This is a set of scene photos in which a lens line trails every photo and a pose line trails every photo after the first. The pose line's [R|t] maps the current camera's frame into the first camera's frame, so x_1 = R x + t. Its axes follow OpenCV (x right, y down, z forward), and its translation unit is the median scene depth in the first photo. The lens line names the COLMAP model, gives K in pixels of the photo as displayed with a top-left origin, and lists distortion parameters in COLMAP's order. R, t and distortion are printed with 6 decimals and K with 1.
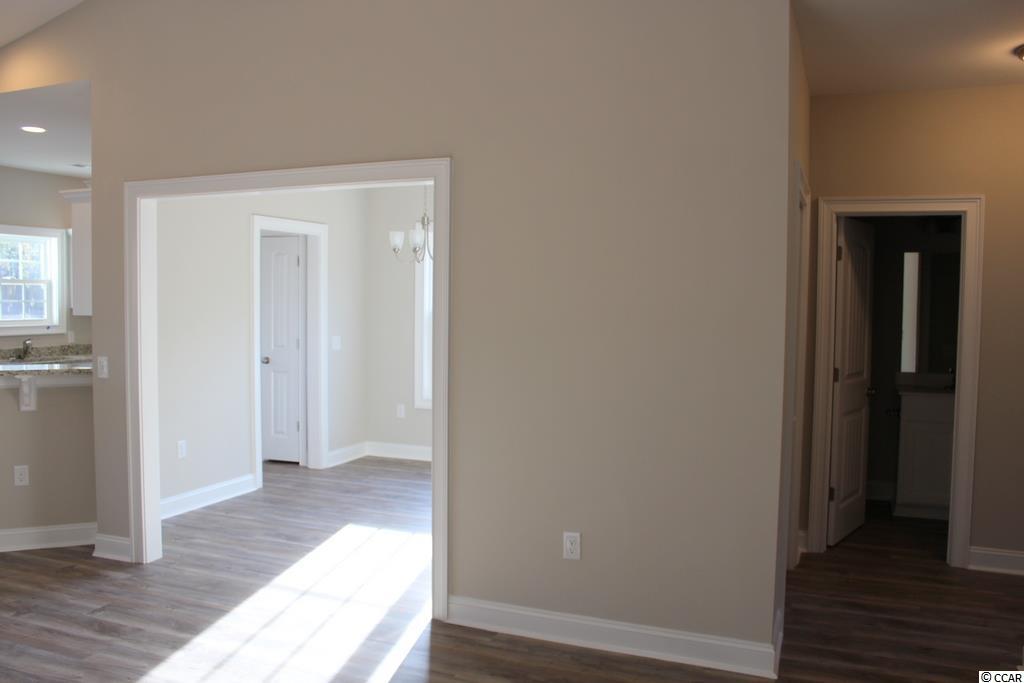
lens RADIAL K [[868.9, 0, 508.3], [0, 868.9, 339.3], [0, 0, 1]] dist [-0.136101, 0.123214]
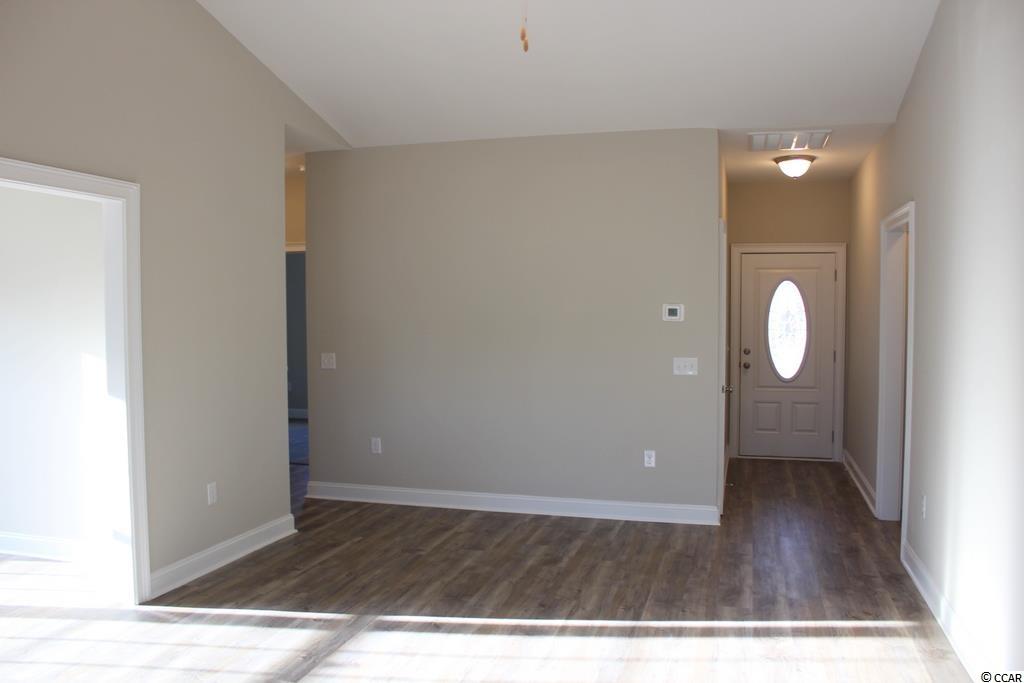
lens RADIAL K [[868.9, 0, 516.6], [0, 868.9, 343.4], [0, 0, 1]] dist [-0.136101, 0.123214]
pose [[-0.129694, -0.054860, 0.990035, -1.017803], [0.050513, 0.996806, 0.061853, -0.038873], [-0.990267, 0.058031, -0.126509, 0.548553]]
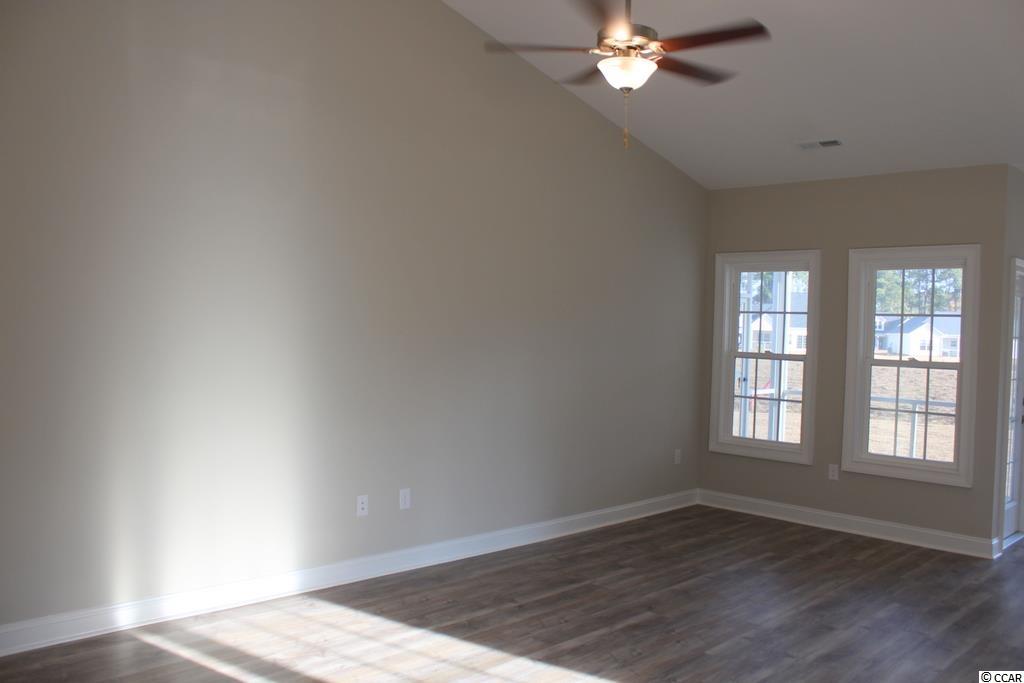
lens RADIAL K [[868.9, 0, 501.0], [0, 868.9, 333.5], [0, 0, 1]] dist [-0.136101, 0.123214]
pose [[-0.390648, -0.007653, -0.920508, 0.412398], [-0.080349, 0.996432, 0.025815, -0.031348], [0.917027, 0.084046, -0.389869, 0.687677]]
